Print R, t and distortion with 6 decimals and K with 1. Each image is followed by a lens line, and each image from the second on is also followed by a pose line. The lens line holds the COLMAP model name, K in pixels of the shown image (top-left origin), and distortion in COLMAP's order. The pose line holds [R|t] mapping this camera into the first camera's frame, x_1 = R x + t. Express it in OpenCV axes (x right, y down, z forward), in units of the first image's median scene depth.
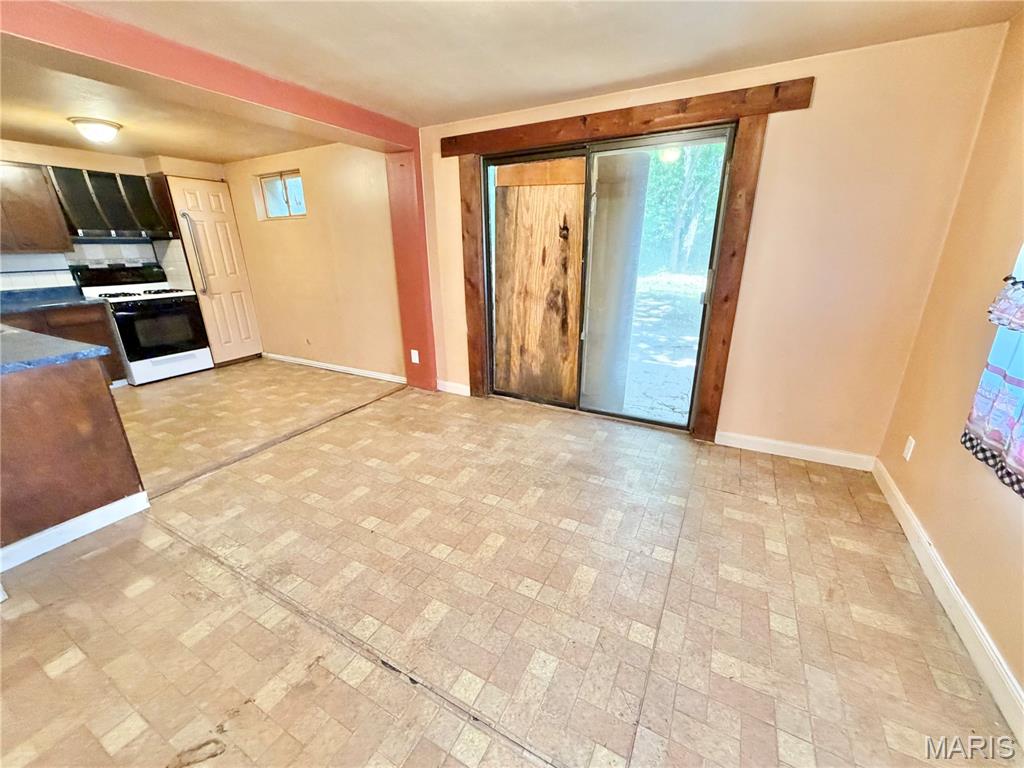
lens RADIAL K [[413.2, 0, 510.4], [0, 413.2, 382.8], [0, 0, 1]] dist [-0.000623, -0.000070]
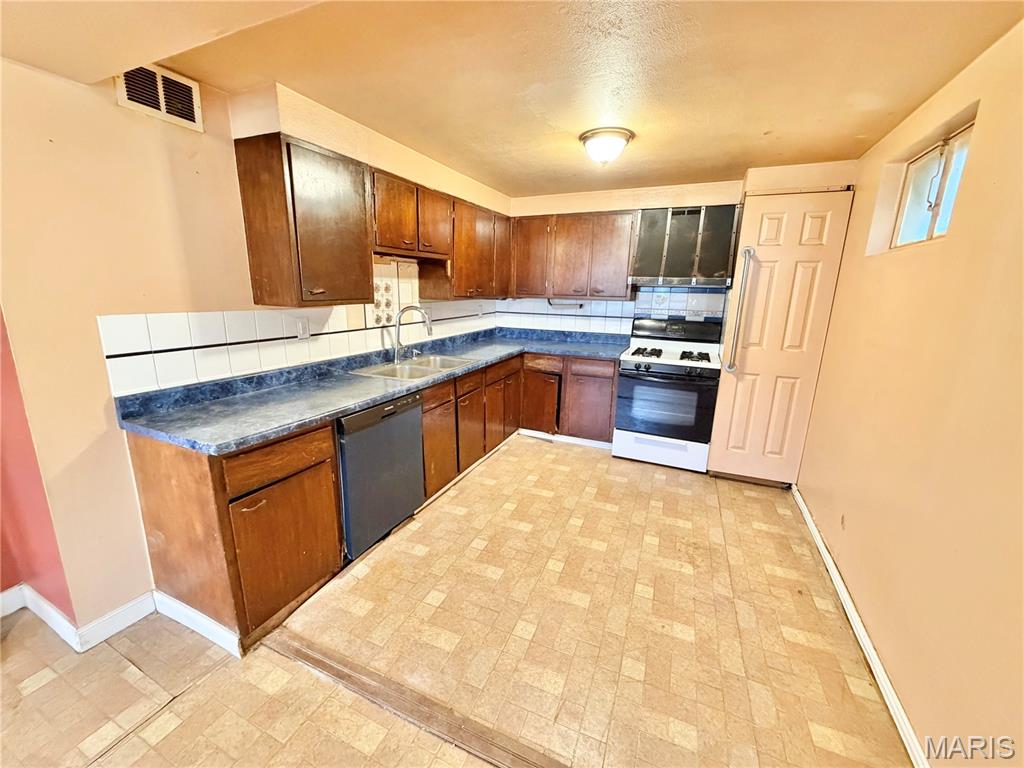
lens RADIAL K [[413.2, 0, 510.4], [0, 413.2, 382.8], [0, 0, 1]] dist [-0.000623, -0.000070]
pose [[0.077277, 0.238329, -0.968105, -0.208601], [-0.335729, 0.920522, 0.199816, -0.333541], [0.938784, 0.309580, 0.151148, 0.918022]]
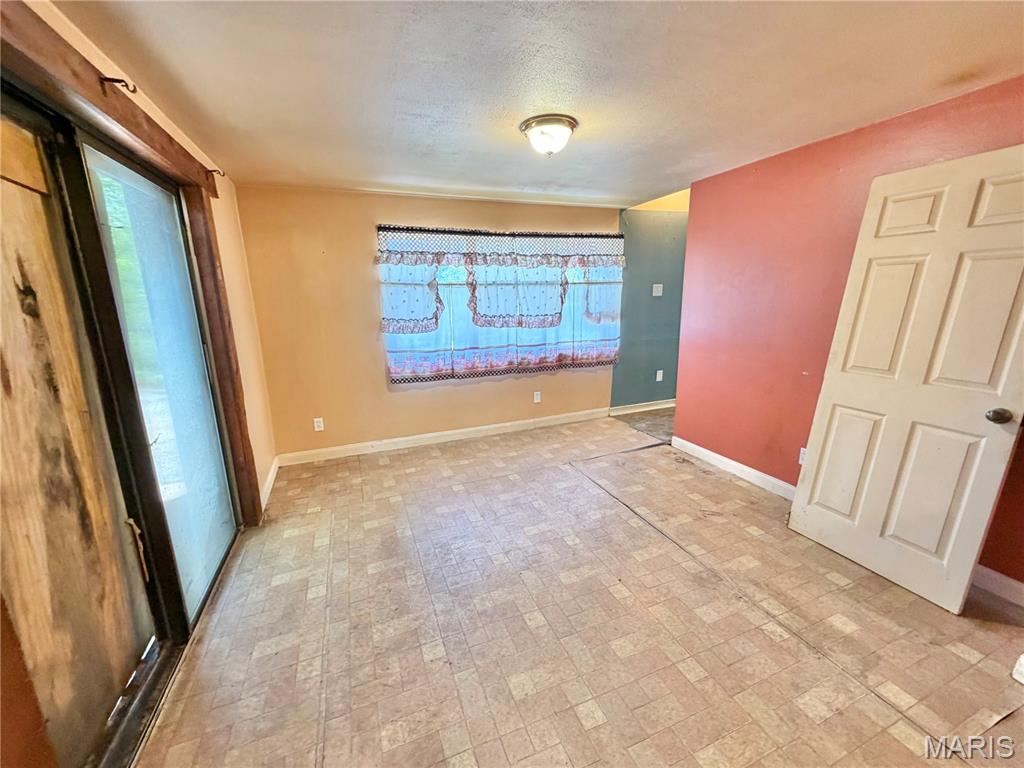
lens RADIAL K [[413.2, 0, 510.4], [0, 413.2, 382.8], [0, 0, 1]] dist [-0.000623, -0.000070]
pose [[-0.770877, -0.110925, 0.627251, -0.497717], [0.229021, 0.870607, 0.435422, -0.395504], [-0.594389, 0.479310, -0.645727, 1.110583]]
